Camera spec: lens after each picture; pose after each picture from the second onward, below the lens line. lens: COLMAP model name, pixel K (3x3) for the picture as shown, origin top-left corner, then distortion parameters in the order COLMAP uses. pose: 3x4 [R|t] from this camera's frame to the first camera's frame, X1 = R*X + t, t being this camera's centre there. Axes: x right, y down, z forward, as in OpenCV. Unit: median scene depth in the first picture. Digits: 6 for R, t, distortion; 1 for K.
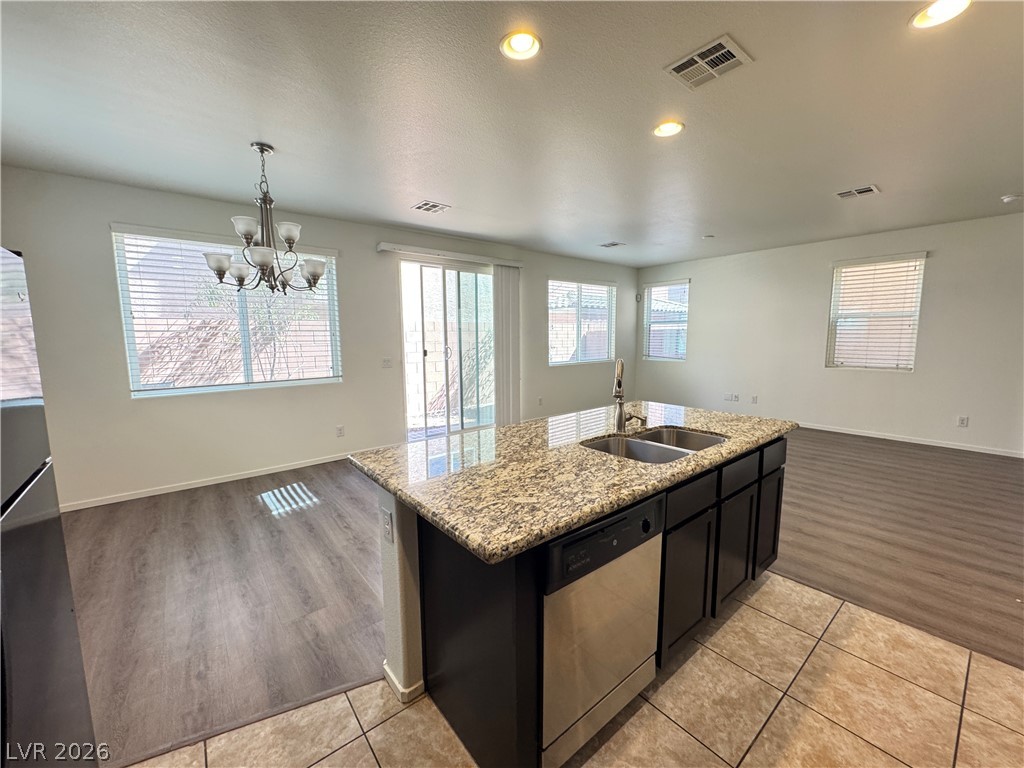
lens RADIAL K [[411.2, 0, 511.2], [0, 411.2, 385.7], [0, 0, 1]] dist [-0.000990, -0.000128]
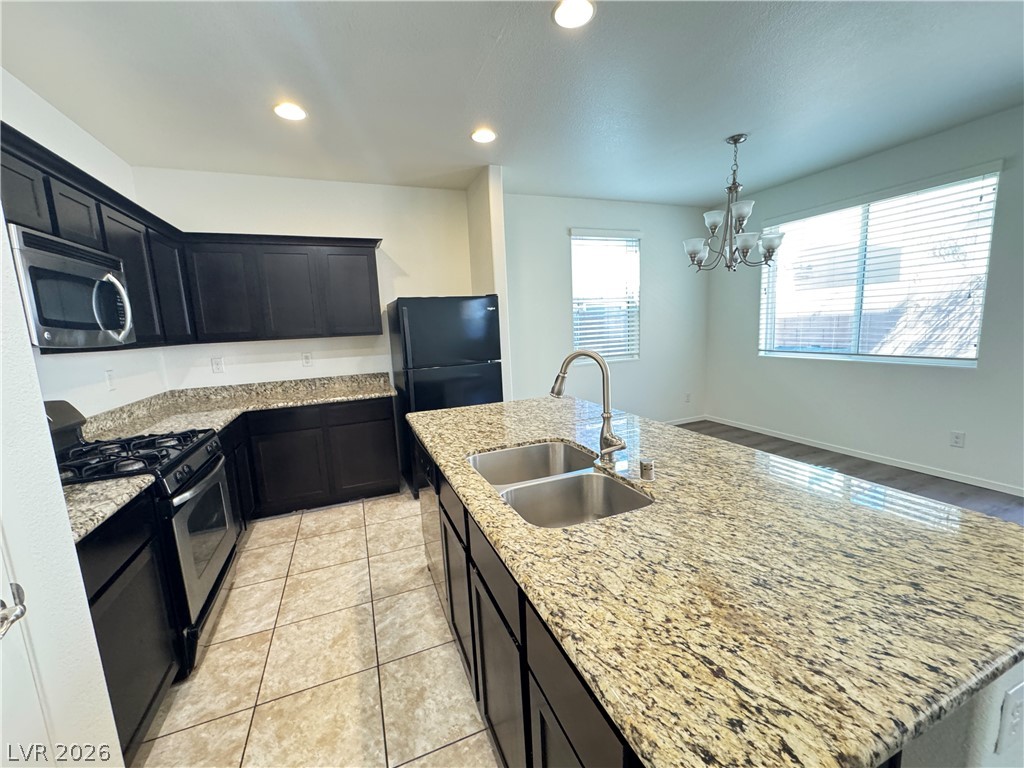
lens RADIAL K [[411.2, 0, 511.4], [0, 411.2, 382.9], [0, 0, 1]] dist [-0.000990, -0.000128]
pose [[-0.297246, 0.161385, -0.941063, 1.224381], [-0.068644, 0.979449, 0.189650, -0.169440], [0.952330, 0.120972, -0.280059, 1.356327]]
